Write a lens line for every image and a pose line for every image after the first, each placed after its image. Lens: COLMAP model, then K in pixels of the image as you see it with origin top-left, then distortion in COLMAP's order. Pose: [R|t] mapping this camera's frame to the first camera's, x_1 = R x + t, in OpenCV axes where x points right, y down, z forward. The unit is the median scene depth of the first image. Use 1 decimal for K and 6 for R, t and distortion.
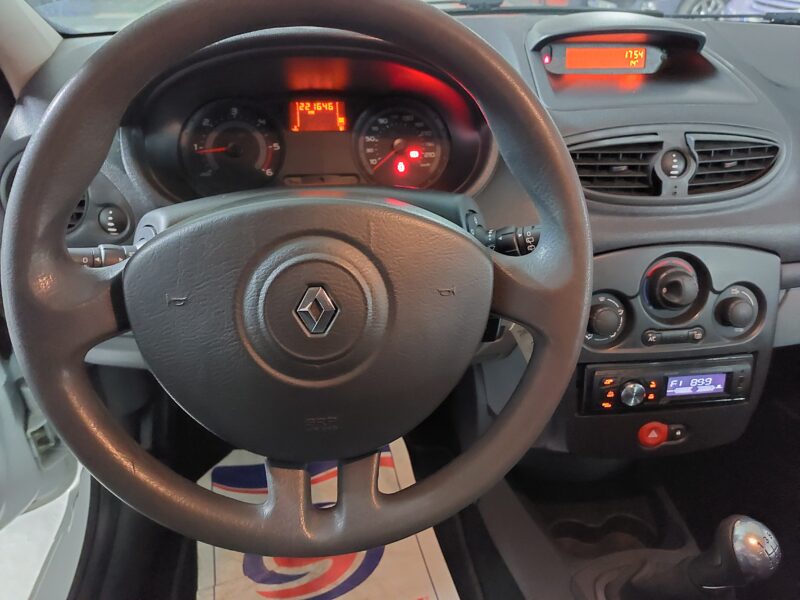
lens RADIAL K [[569.2, 0, 392.0], [0, 569.2, 293.0], [0, 0, 1]] dist [0.039036, -0.050878]
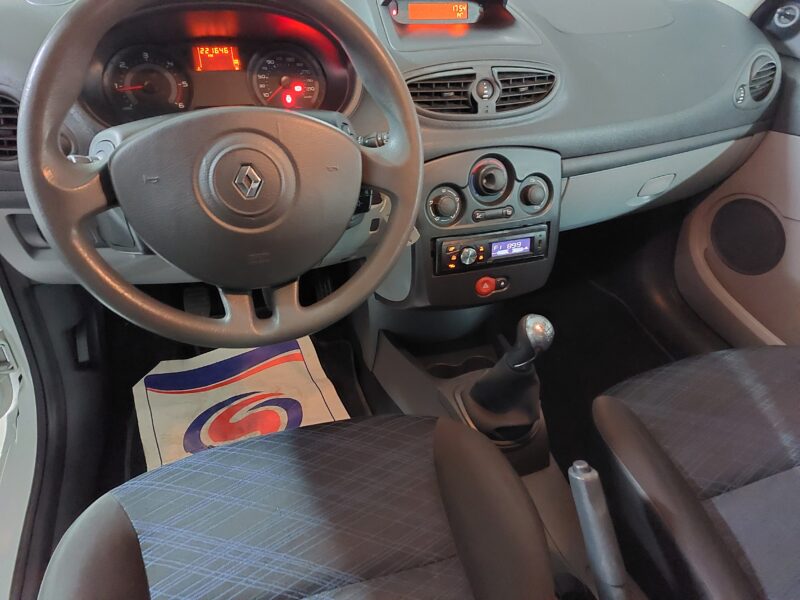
lens RADIAL K [[569.2, 0, 394.6], [0, 569.2, 295.4], [0, 0, 1]] dist [0.039036, -0.050878]
pose [[0.977177, -0.092794, 0.191090, -0.040739], [0.078093, 0.993477, 0.083092, 0.140220], [-0.197554, -0.066273, 0.978049, -0.358544]]
